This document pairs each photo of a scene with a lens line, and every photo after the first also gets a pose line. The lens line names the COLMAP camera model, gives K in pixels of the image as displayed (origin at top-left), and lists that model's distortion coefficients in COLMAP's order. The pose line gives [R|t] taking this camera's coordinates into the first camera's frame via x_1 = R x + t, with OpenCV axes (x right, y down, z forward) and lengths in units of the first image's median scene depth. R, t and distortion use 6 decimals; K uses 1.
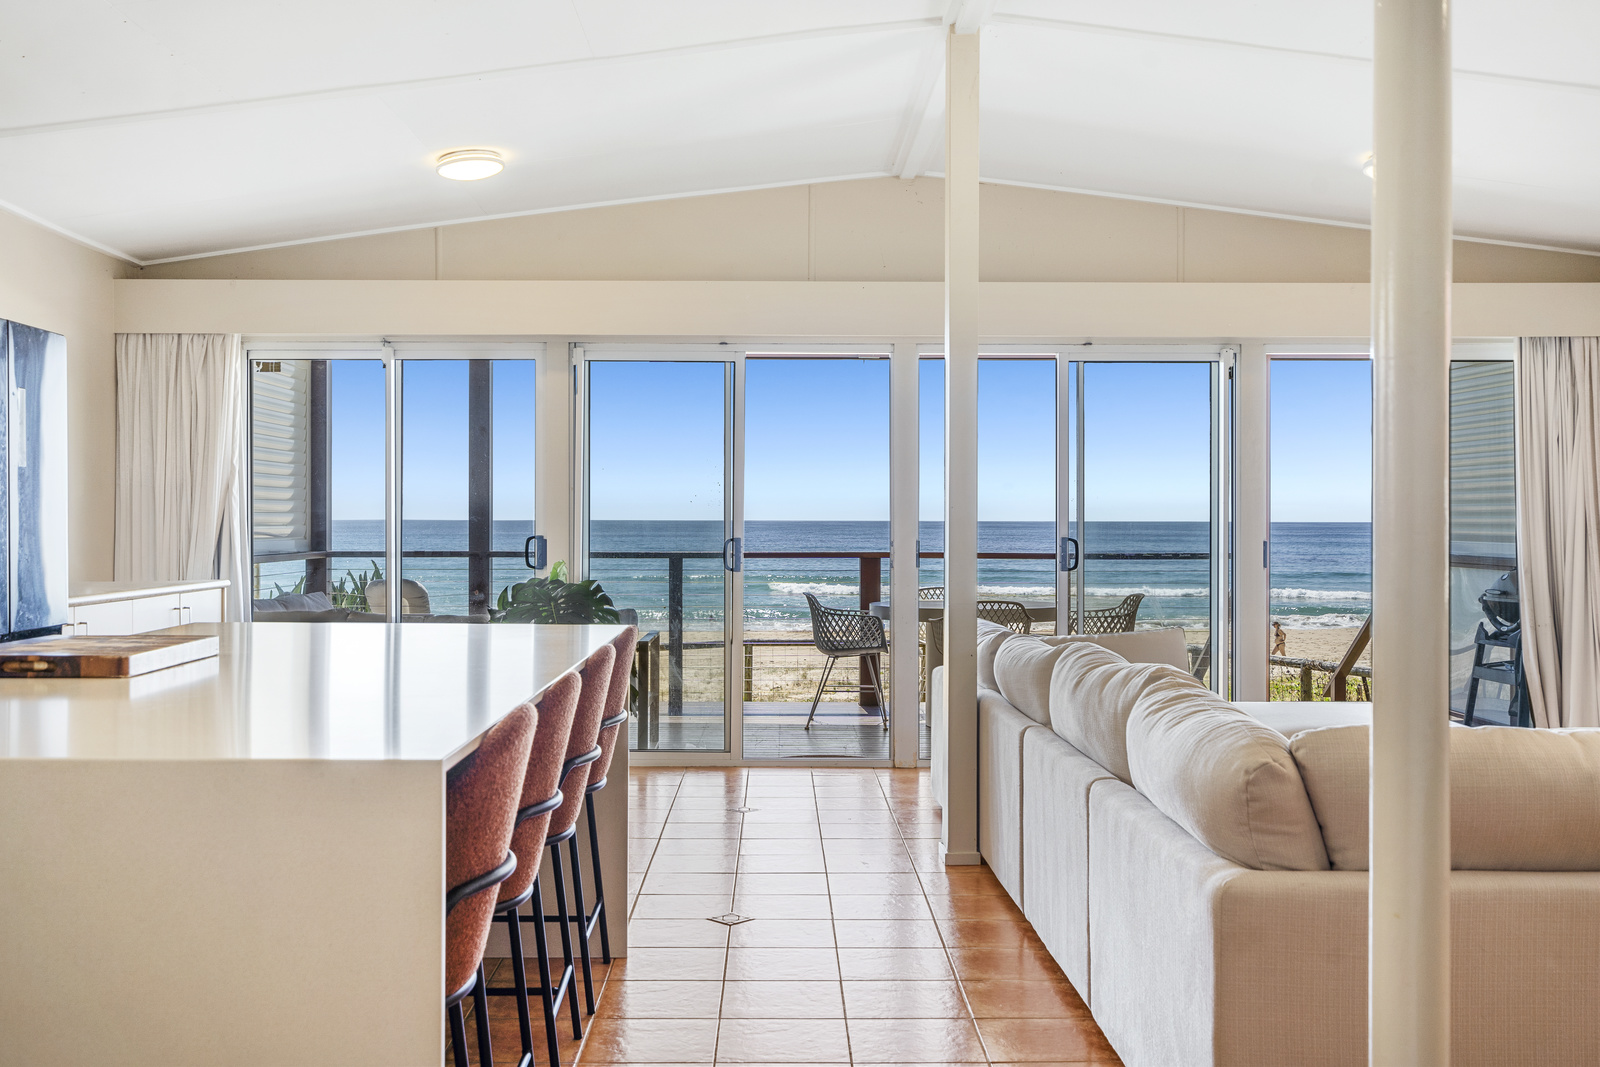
lens RADIAL K [[1412.5, 0, 783.7], [0, 1412.5, 522.9], [0, 0, 1]] dist [0.007728, -0.008547]
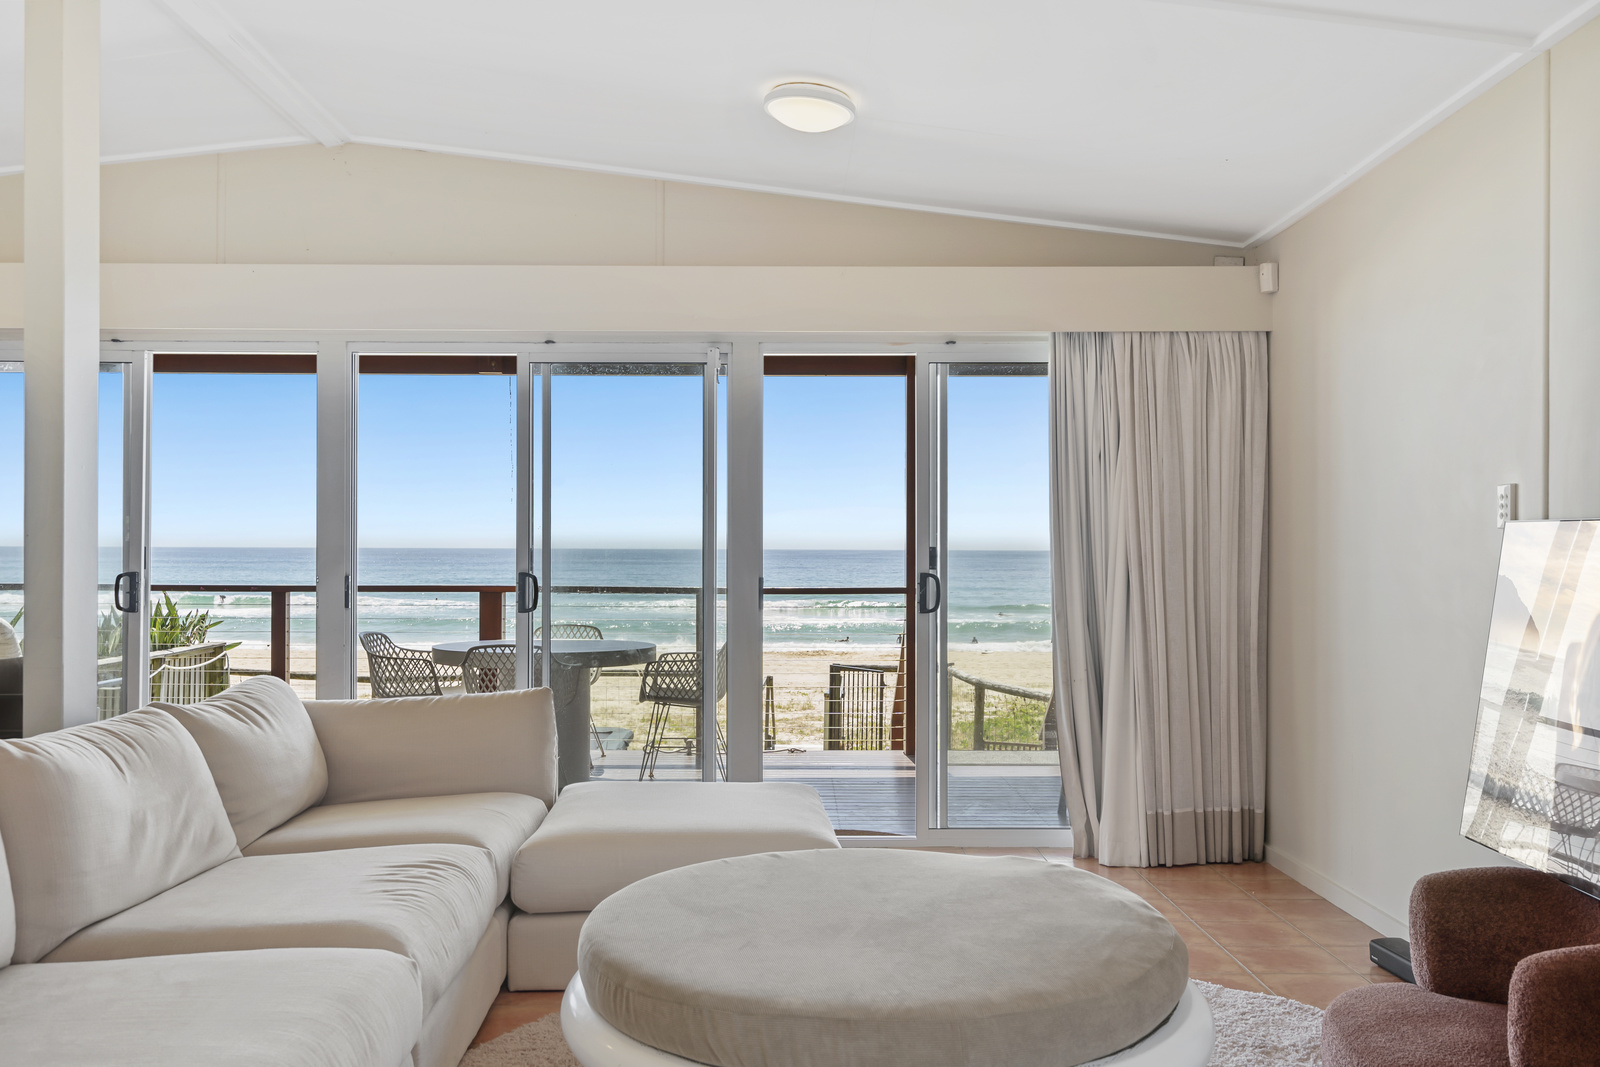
lens RADIAL K [[1409.3, 0, 801.2], [0, 1409.3, 536.4], [0, 0, 1]] dist [0.013660, -0.005437]
pose [[0.999906, 0.002925, -0.013400, 0.377965], [-0.003136, 0.999871, -0.015750, 0.004522], [0.013352, 0.015791, 0.999786, 0.153706]]
